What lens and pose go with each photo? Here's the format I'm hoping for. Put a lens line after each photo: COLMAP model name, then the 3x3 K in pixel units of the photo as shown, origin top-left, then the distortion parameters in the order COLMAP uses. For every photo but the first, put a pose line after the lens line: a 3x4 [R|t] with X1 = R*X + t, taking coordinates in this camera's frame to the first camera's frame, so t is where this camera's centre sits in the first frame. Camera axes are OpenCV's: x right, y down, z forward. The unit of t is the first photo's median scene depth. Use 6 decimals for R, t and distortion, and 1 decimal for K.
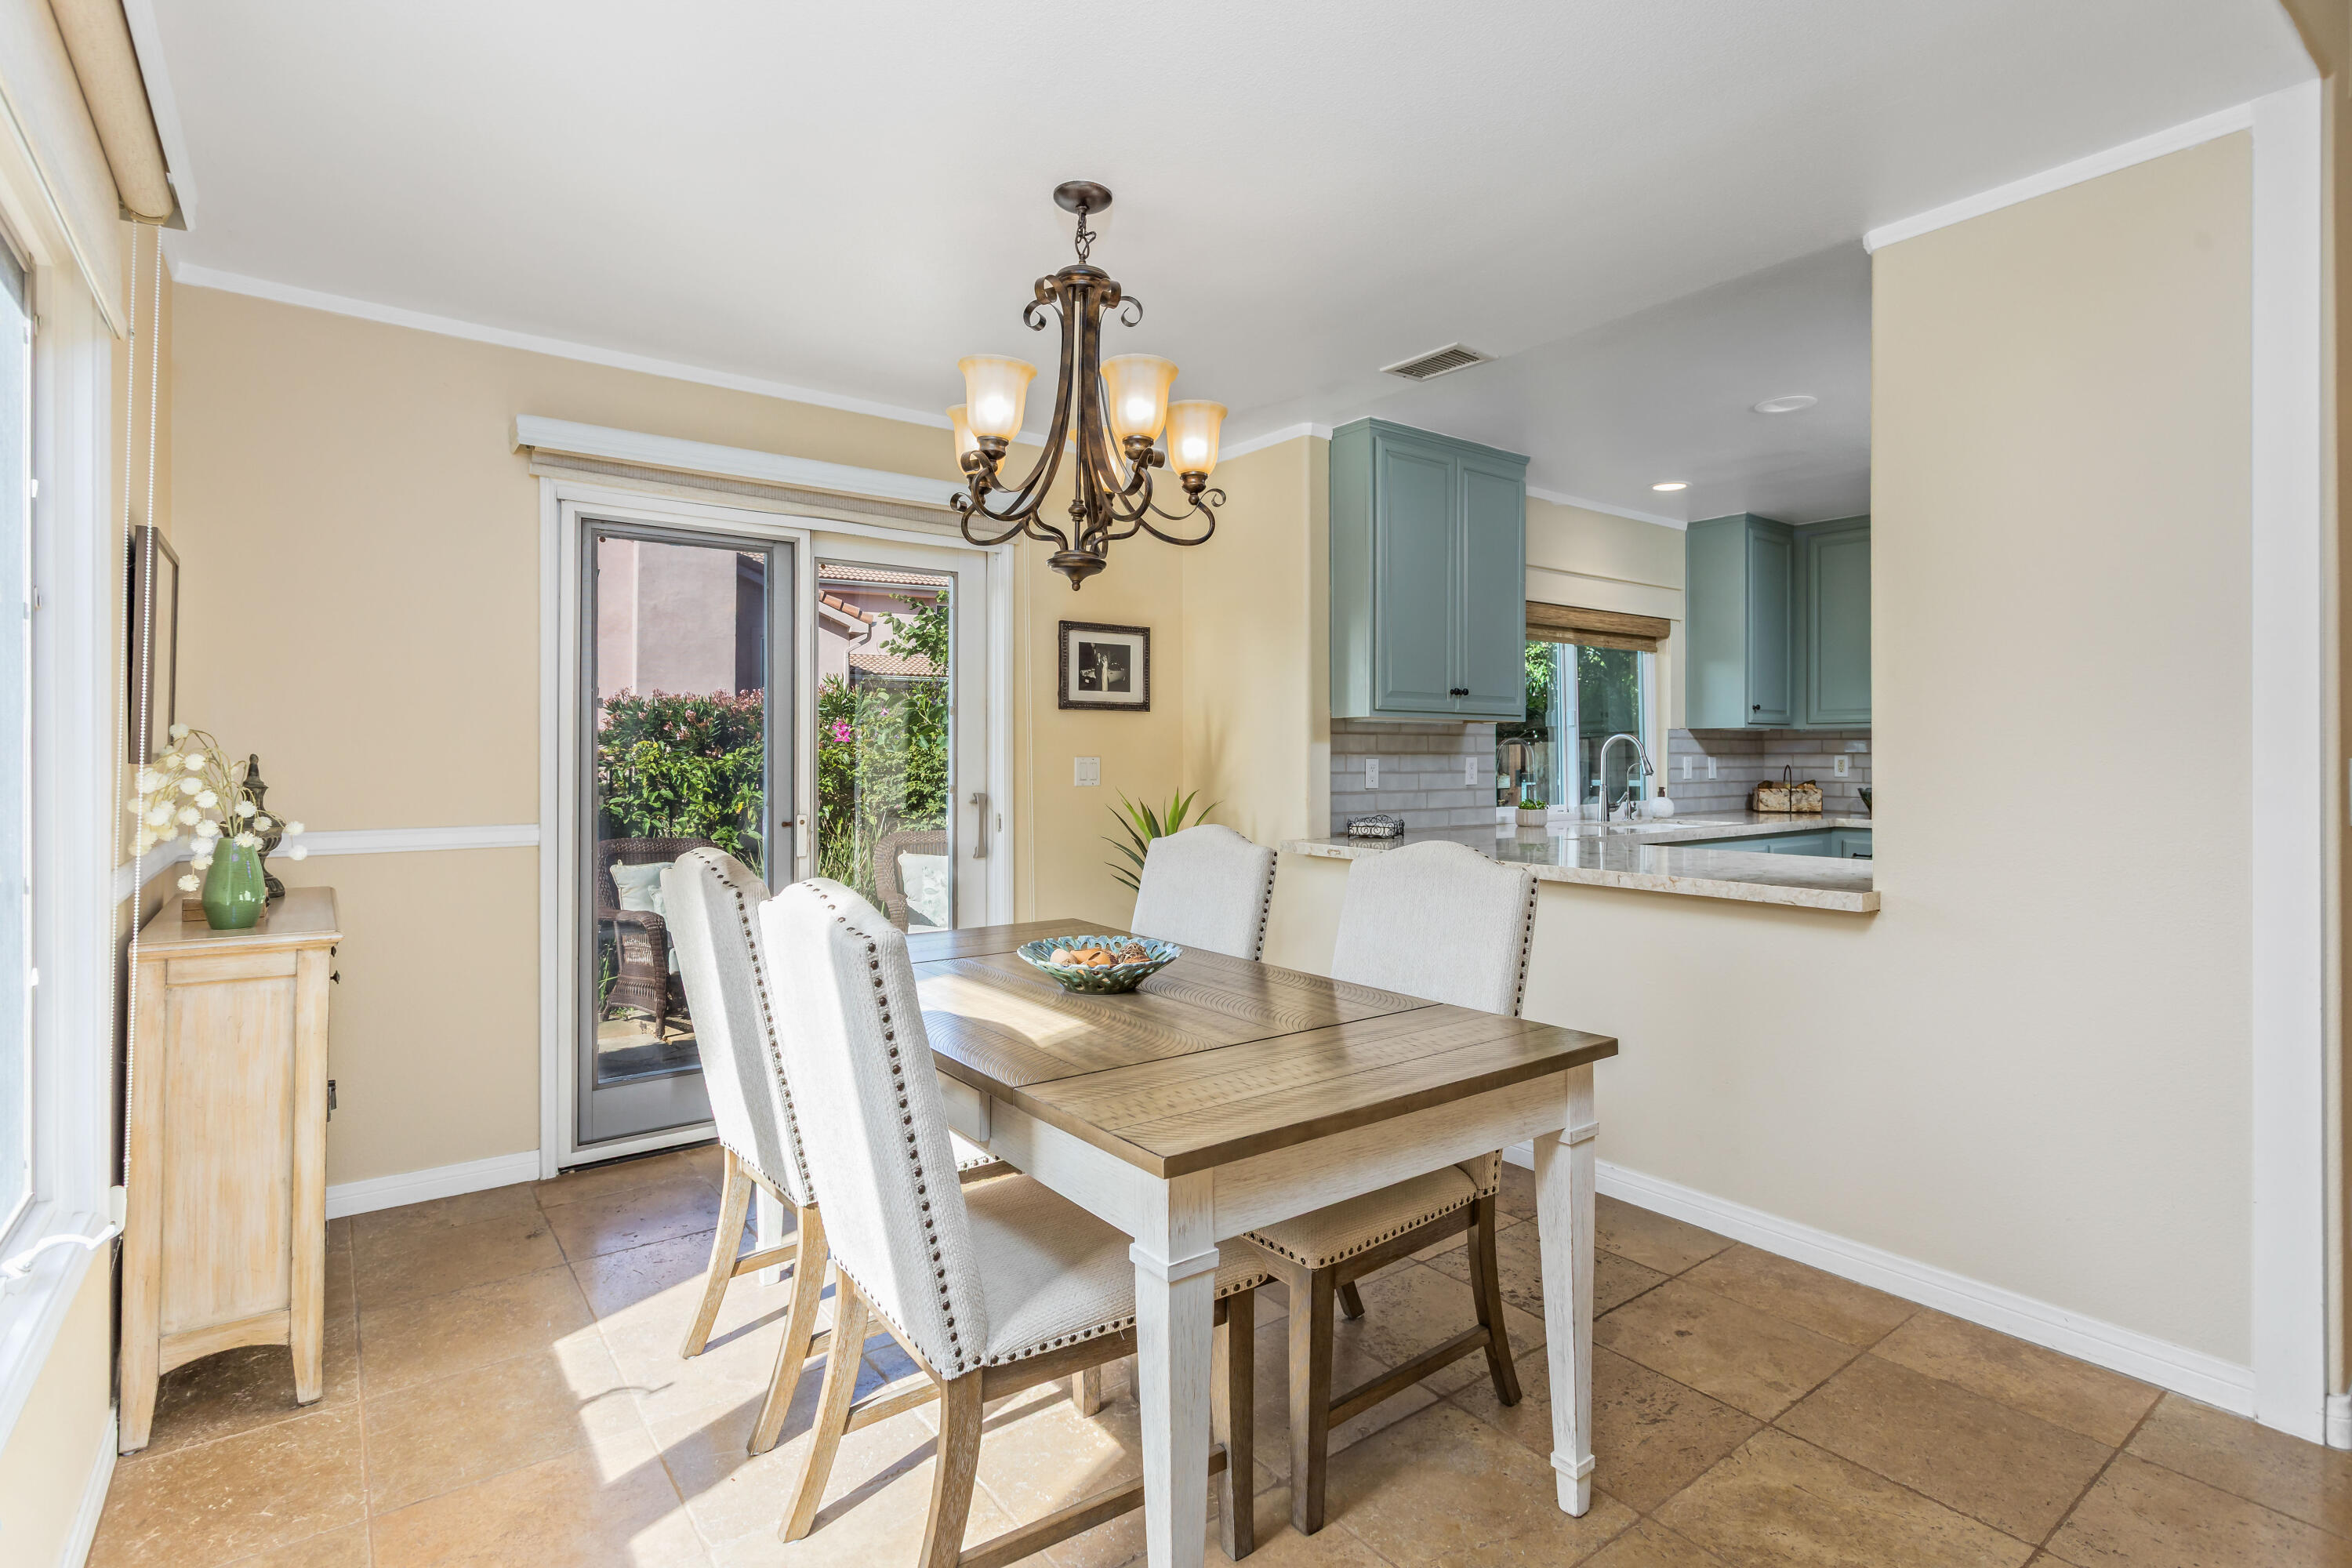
lens RADIAL K [[1124.2, 0, 1172.1], [0, 1124.2, 757.2], [0, 0, 1]] dist [-0.002738, 0.002674]
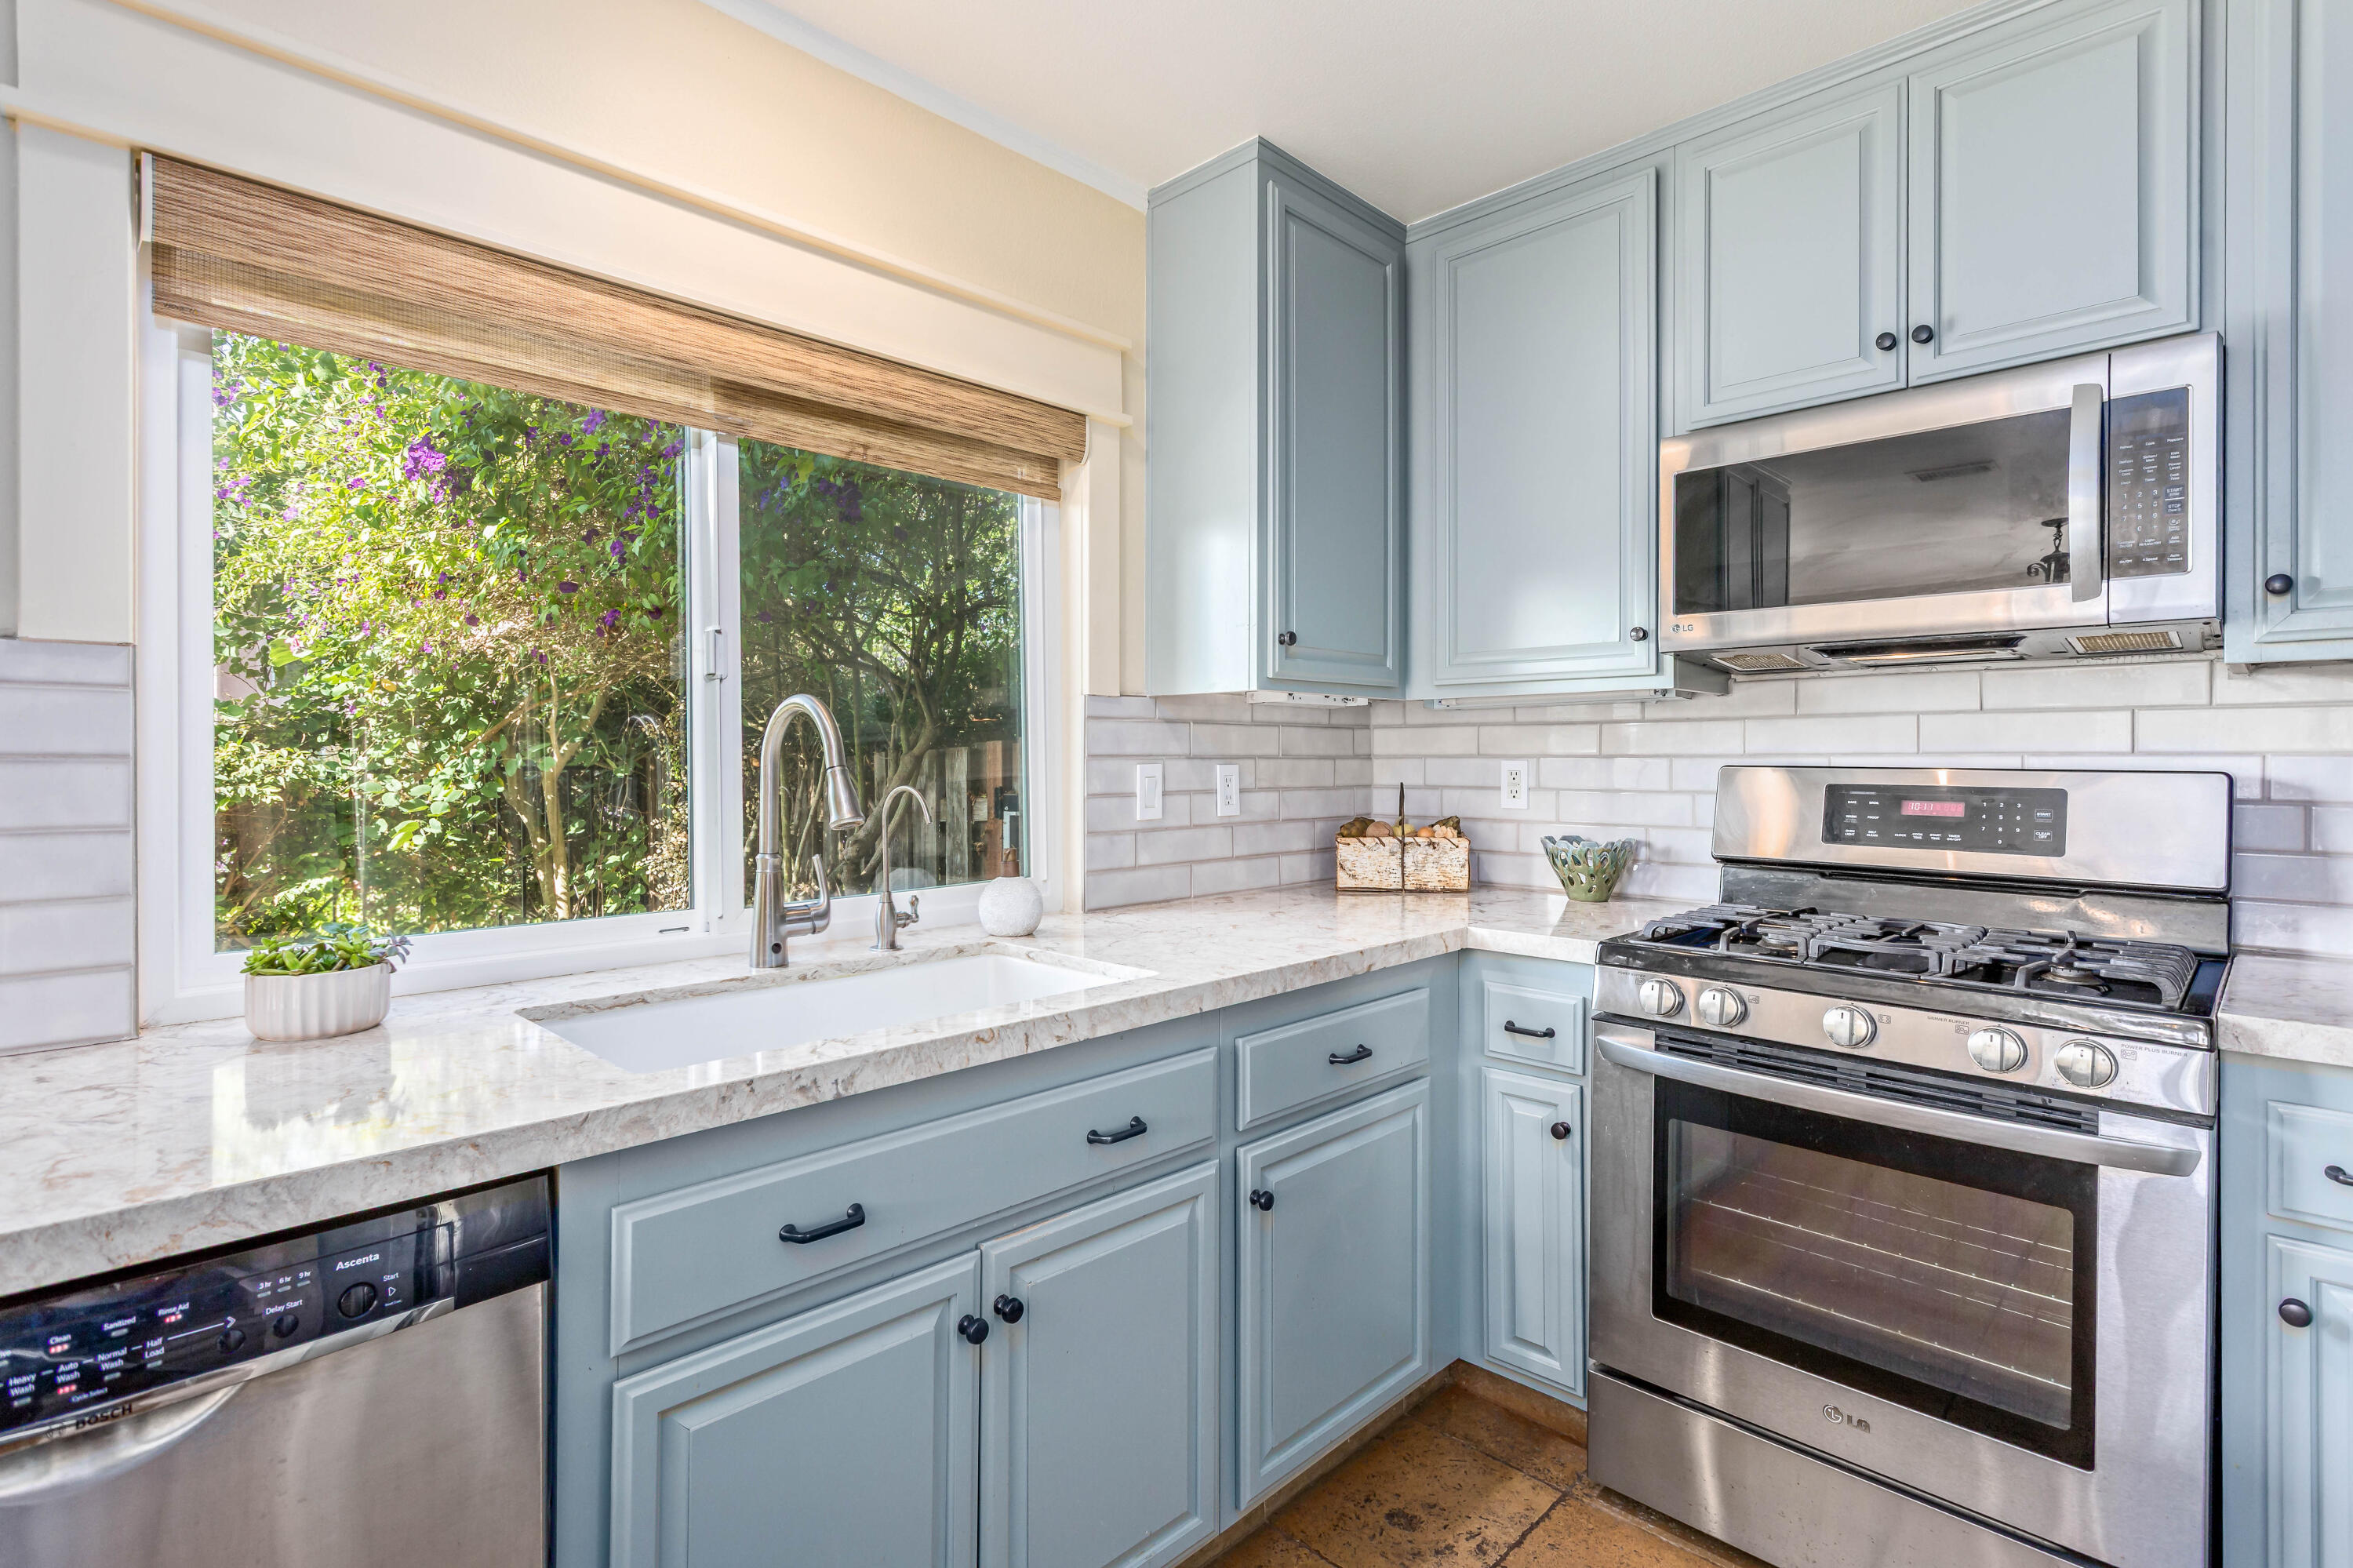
lens RADIAL K [[1124.7, 0, 1183.8], [0, 1124.7, 779.7], [0, 0, 1]] dist [-0.002738, 0.002674]
pose [[0.989012, -0.006454, 0.147693, 0.403053], [0.003904, 0.999838, 0.017551, -0.002040], [-0.147782, -0.016781, 0.988878, 0.584534]]
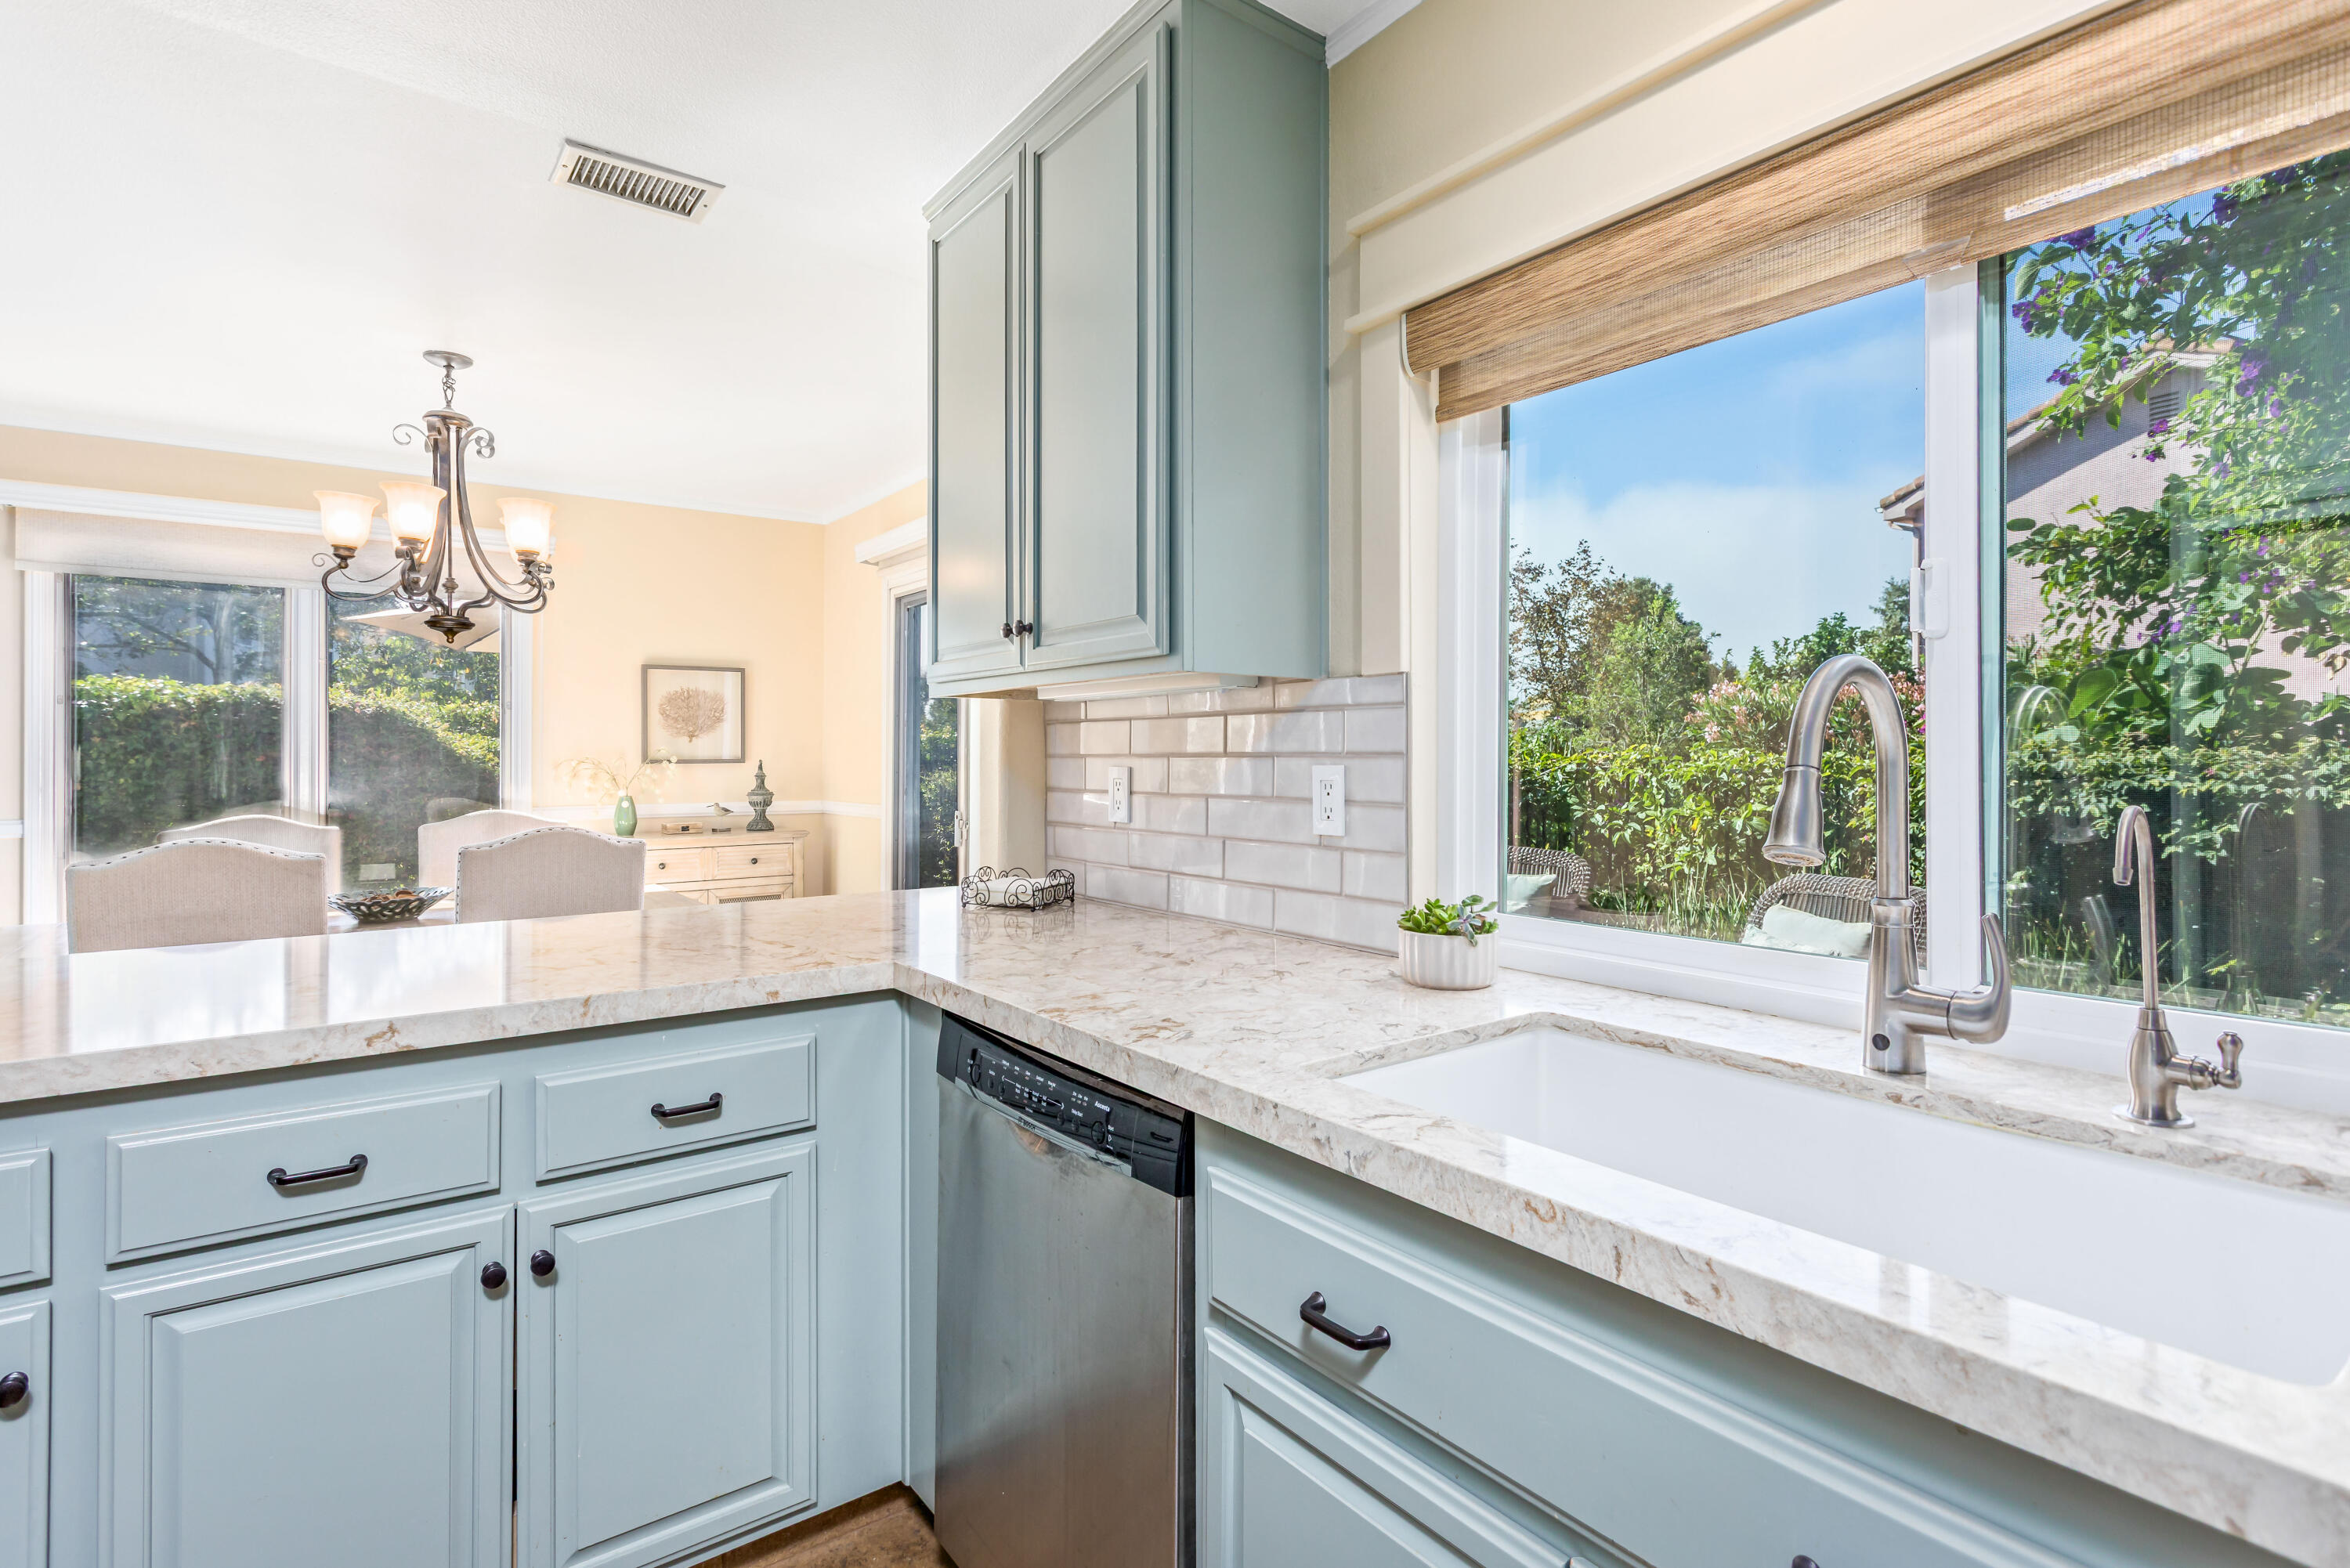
lens RADIAL K [[1123.1, 0, 1166.7], [0, 1123.1, 763.8], [0, 0, 1]] dist [-0.002738, 0.002674]
pose [[-0.000464, 0.002698, -0.999996, 0.685095], [-0.001115, 0.999996, 0.002699, -0.001075], [0.999999, 0.001116, -0.000461, 0.976013]]
